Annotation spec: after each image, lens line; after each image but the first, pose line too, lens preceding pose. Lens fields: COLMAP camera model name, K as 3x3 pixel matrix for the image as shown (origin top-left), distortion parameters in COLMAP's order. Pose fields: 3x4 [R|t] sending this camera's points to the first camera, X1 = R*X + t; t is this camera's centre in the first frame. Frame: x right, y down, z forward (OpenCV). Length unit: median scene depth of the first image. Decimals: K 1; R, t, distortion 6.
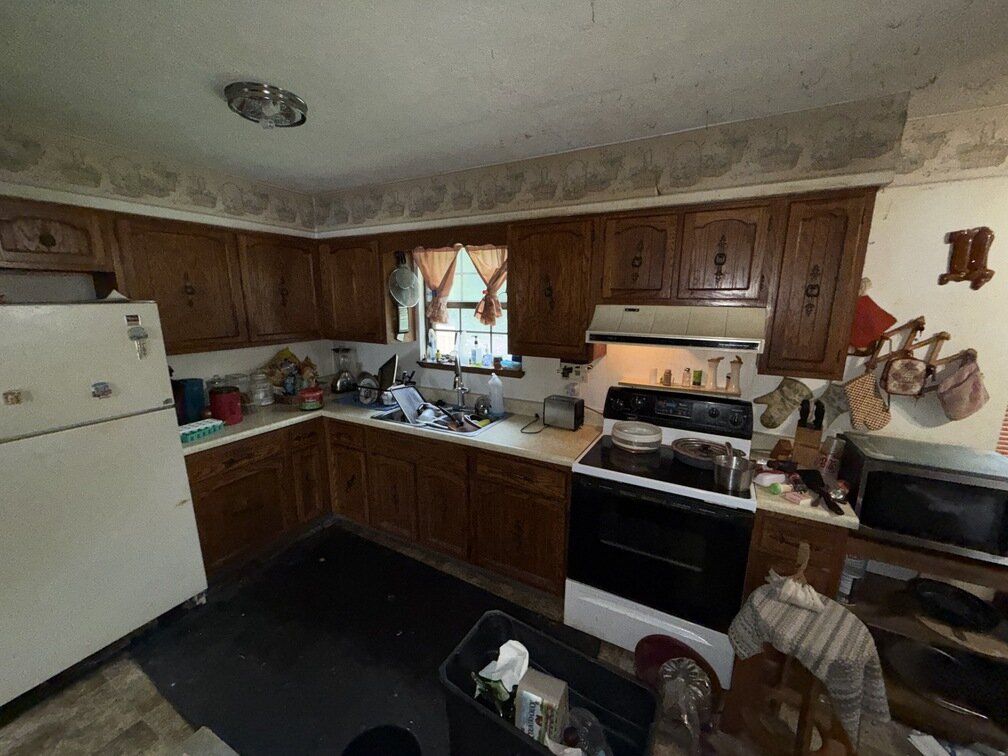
lens RADIAL K [[404.0, 0, 503.0], [0, 404.0, 378.7], [0, 0, 1]] dist [0.001506, -0.000026]
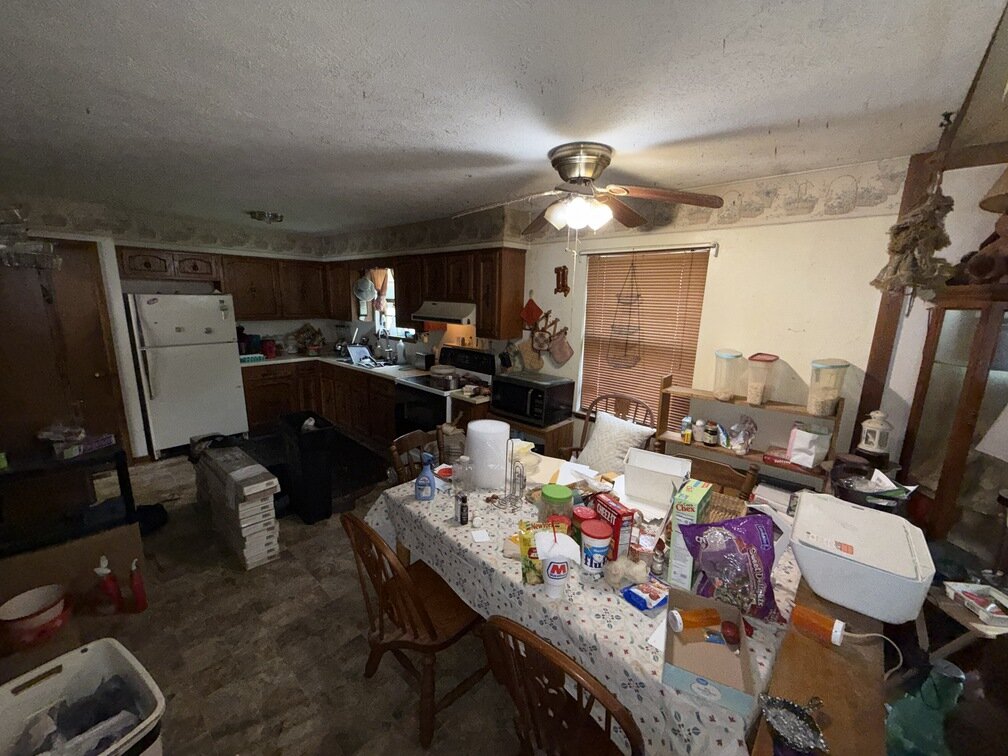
lens RADIAL K [[404.0, 0, 506.9], [0, 404.0, 381.1], [0, 0, 1]] dist [0.001506, -0.000026]
pose [[0.972080, 0.068353, -0.224475, 0.951538], [-0.067883, 0.997645, 0.009821, 0.134303], [0.224618, 0.005691, 0.974430, -0.694143]]
